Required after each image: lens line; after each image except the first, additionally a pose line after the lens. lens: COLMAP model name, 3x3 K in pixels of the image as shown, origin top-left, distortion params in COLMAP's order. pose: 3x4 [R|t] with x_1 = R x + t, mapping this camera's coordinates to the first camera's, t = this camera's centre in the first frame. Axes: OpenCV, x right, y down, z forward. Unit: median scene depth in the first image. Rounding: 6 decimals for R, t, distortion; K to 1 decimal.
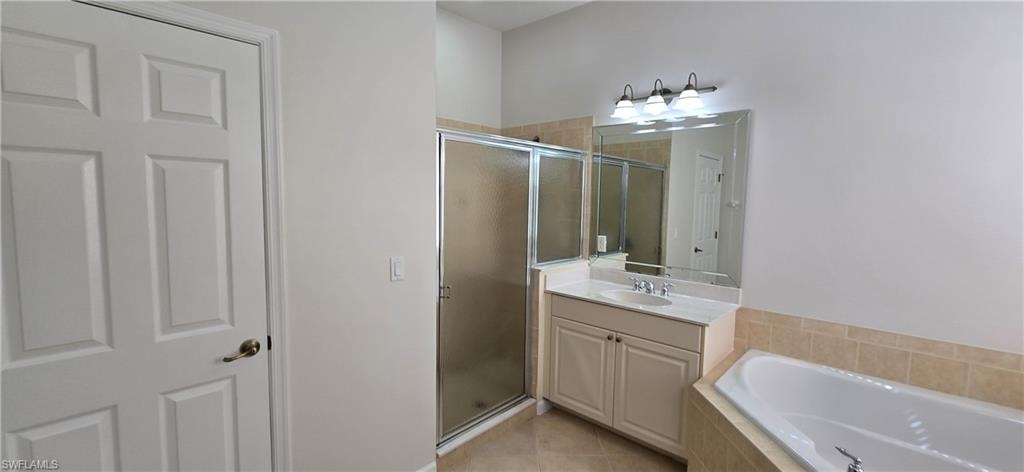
lens RADIAL K [[414.8, 0, 512.1], [0, 414.8, 232.0], [0, 0, 1]] dist [-0.001509, 0.000222]
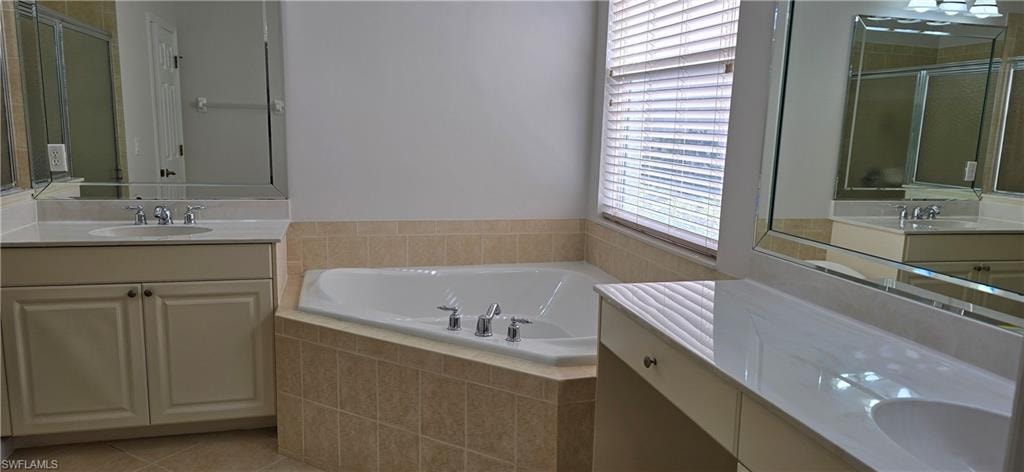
lens RADIAL K [[680.9, 0, 512.0], [0, 680.9, 236.0], [0, 0, 1]] dist [-0.000251, 0.000709]
pose [[0.551314, -0.141475, 0.822215, -0.300523], [0.050967, 0.989388, 0.136065, 0.050399], [-0.832740, -0.033109, 0.552674, -0.082969]]
